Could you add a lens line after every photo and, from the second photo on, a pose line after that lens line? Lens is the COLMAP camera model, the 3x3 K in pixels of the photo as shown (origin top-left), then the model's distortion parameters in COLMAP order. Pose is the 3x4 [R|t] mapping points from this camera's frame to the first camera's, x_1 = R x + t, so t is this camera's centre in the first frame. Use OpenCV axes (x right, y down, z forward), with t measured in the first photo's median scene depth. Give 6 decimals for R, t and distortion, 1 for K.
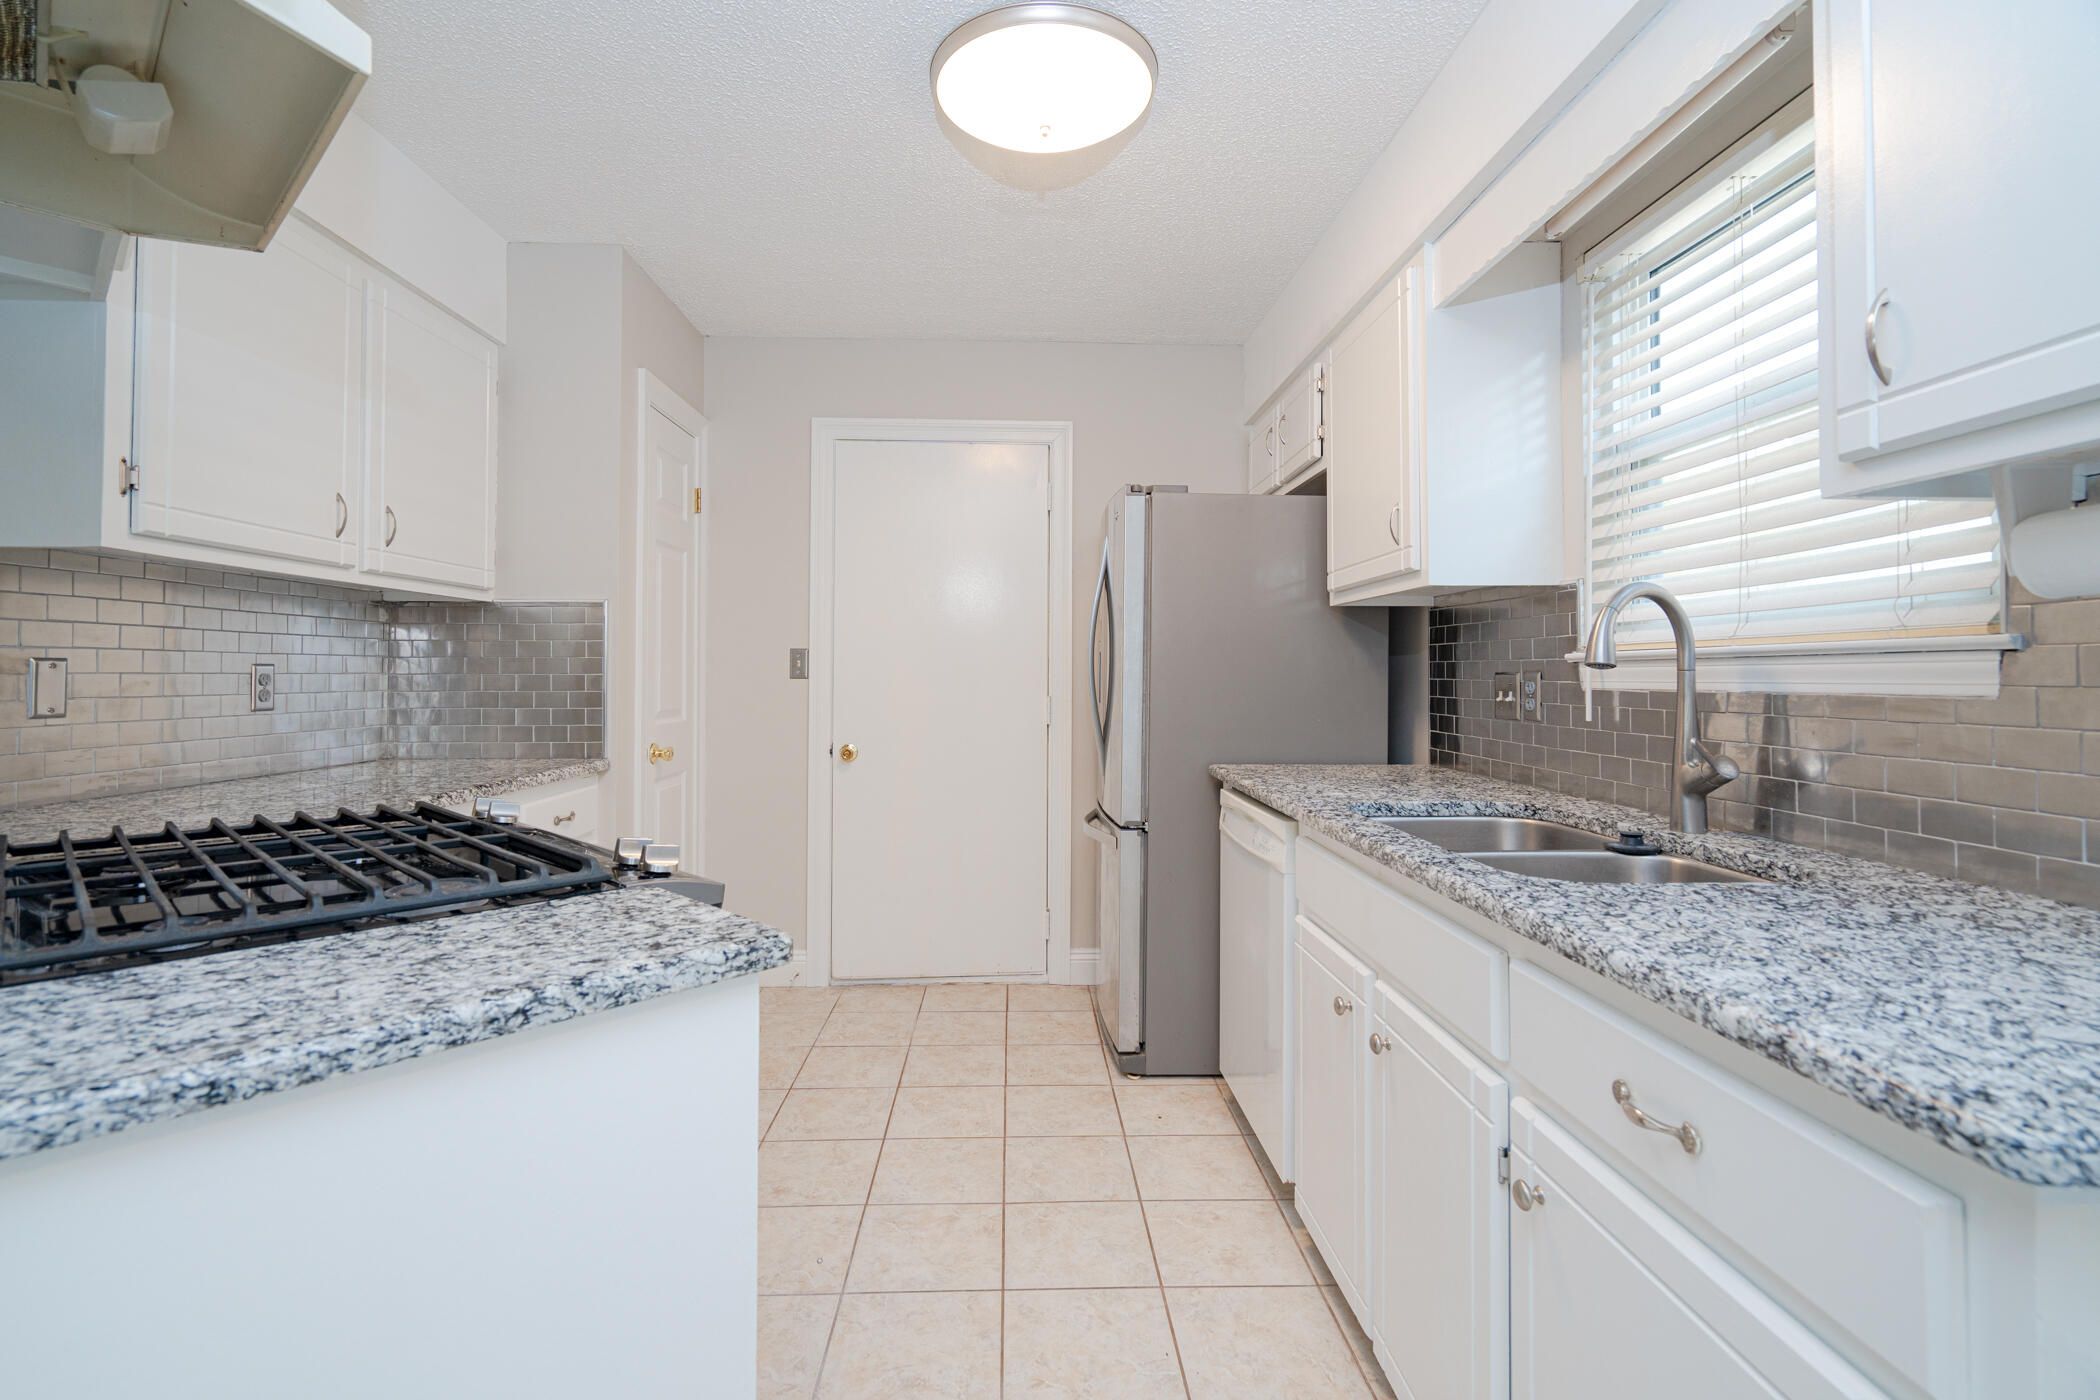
lens RADIAL K [[964.3, 0, 1049.3], [0, 964.3, 684.3], [0, 0, 1]] dist [0.000375, 0.003345]
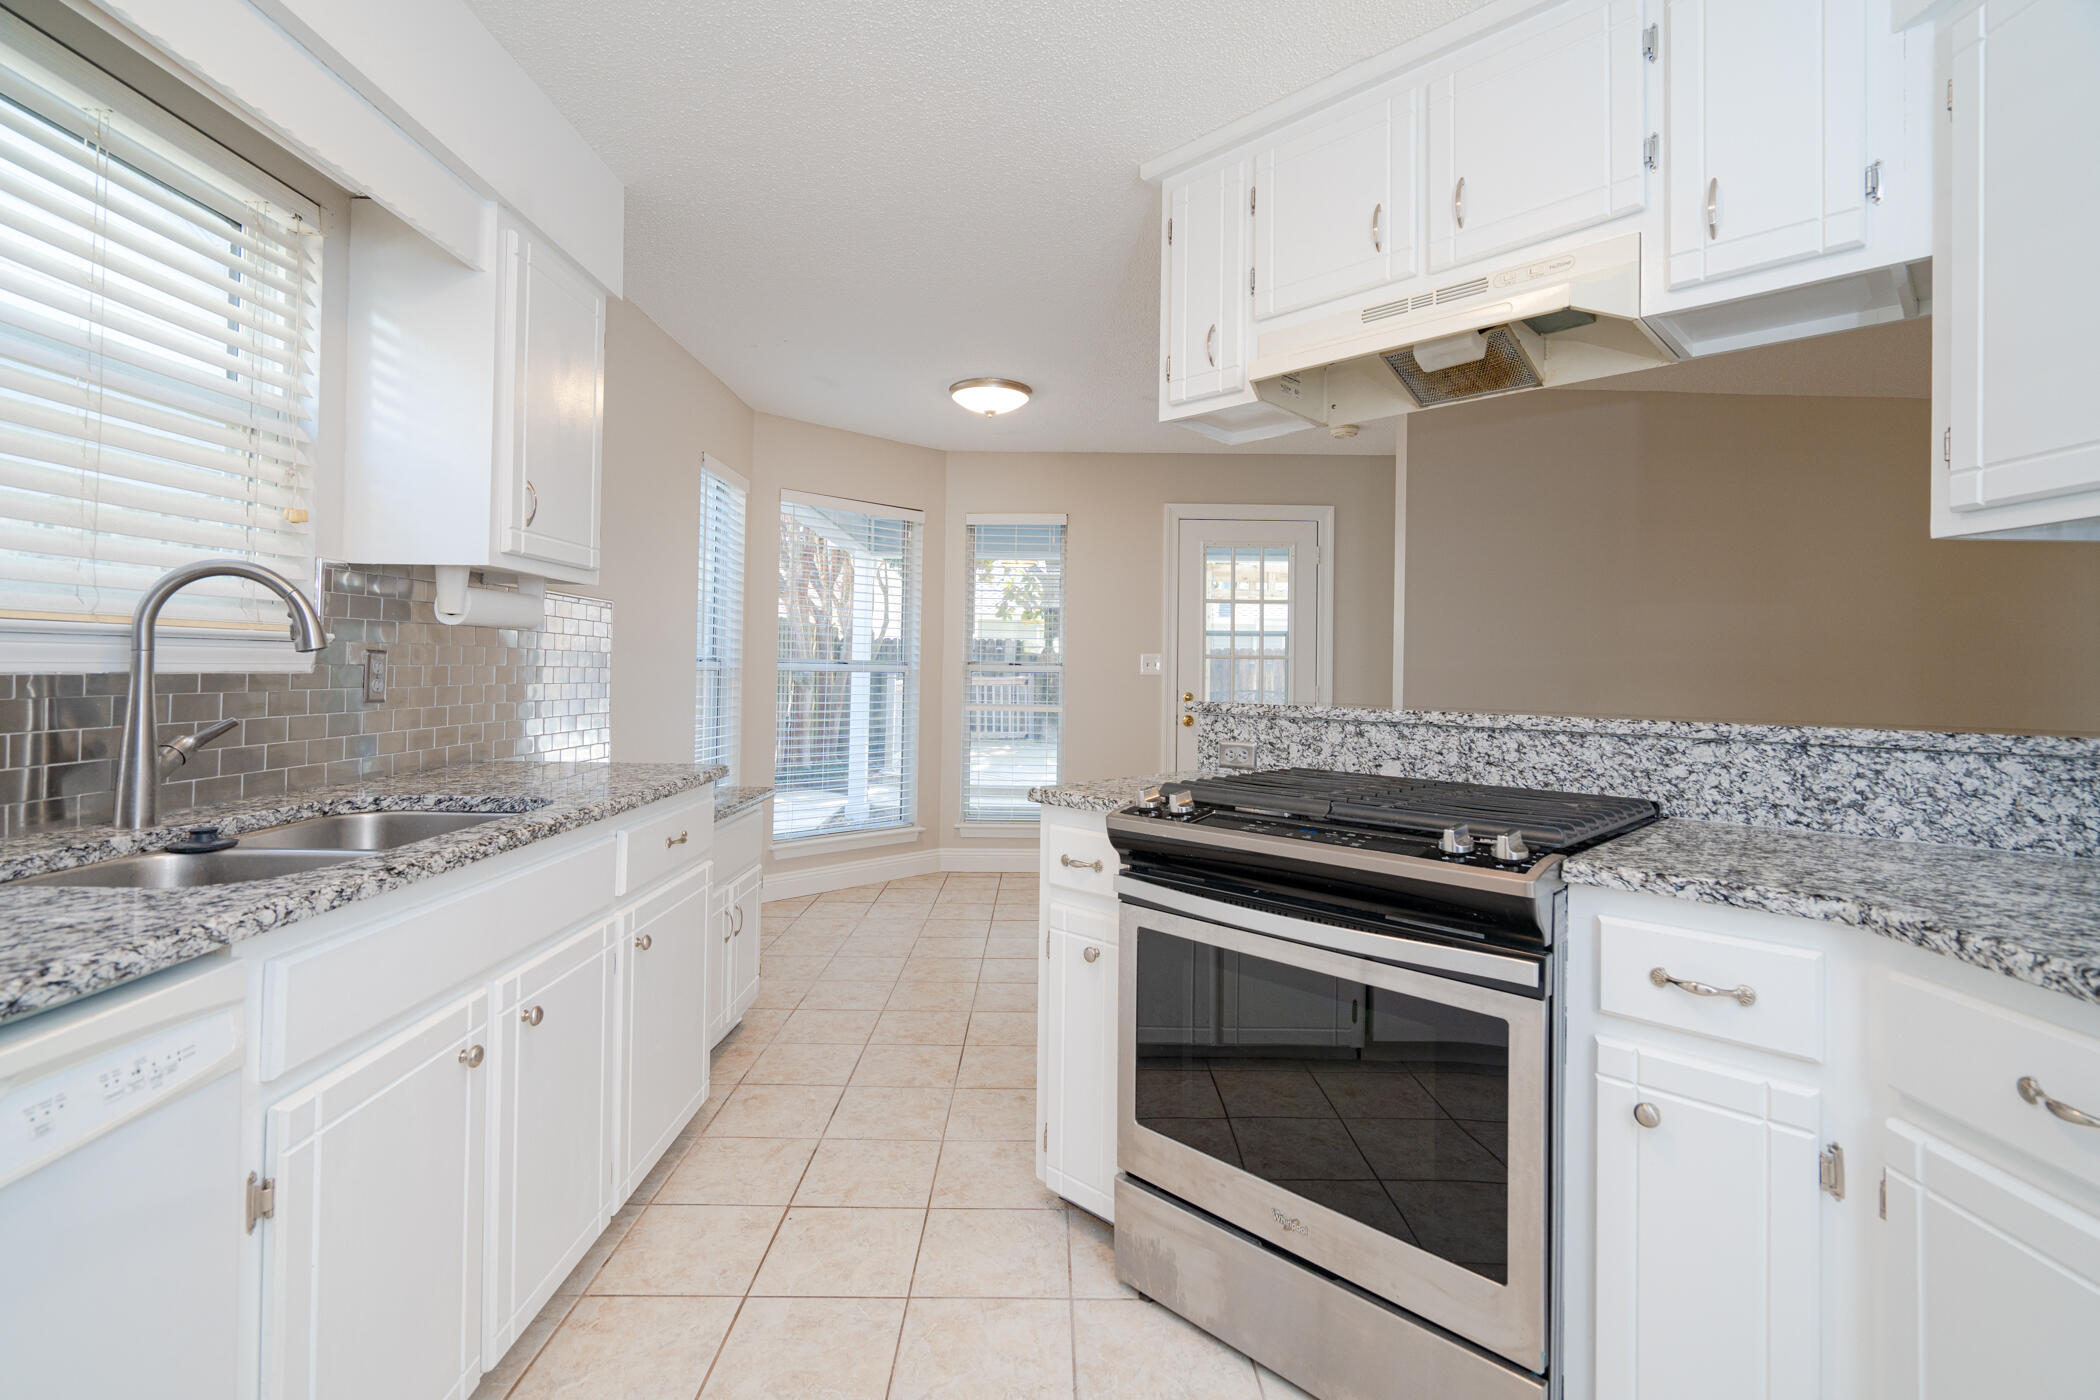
lens RADIAL K [[964.3, 0, 1054.5], [0, 964.3, 679.3], [0, 0, 1]] dist [0.000375, 0.003345]
pose [[-0.999589, -0.016290, 0.023594, -0.219196], [-0.015897, 0.999733, 0.016754, -0.015257], [-0.023861, 0.016372, -0.999581, 1.908772]]
